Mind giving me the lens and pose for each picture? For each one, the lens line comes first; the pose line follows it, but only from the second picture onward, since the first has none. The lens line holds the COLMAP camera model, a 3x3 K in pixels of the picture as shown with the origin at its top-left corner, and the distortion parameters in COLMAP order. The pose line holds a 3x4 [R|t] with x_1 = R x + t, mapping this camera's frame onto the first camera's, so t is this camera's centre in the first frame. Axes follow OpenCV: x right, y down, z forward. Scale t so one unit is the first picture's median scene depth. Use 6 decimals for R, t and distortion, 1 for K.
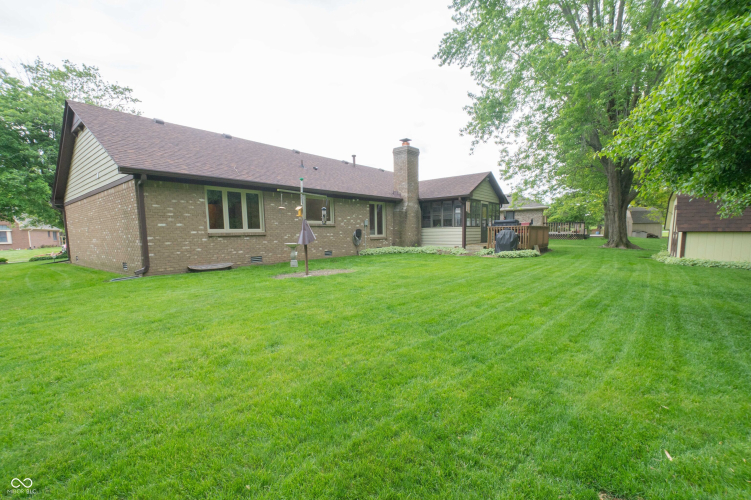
lens RADIAL K [[320.3, 0, 376.1], [0, 320.3, 274.5], [0, 0, 1]] dist [-0.000047, 0.000056]
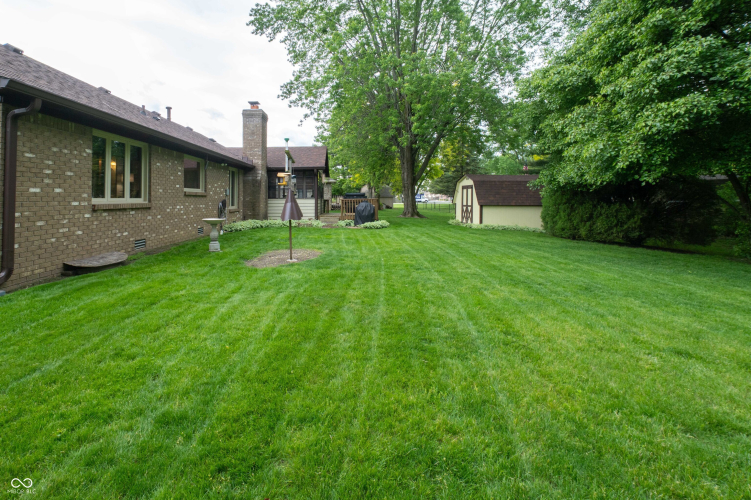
lens RADIAL K [[336.1, 0, 375.3], [0, 336.1, 201.9], [0, 0, 1]] dist [0.000456, 0.000084]
pose [[0.823990, 0.011483, 0.566488, -0.215323], [0.064686, 0.991351, -0.114186, -0.013336], [-0.562900, 0.130732, 0.816121, 0.086923]]
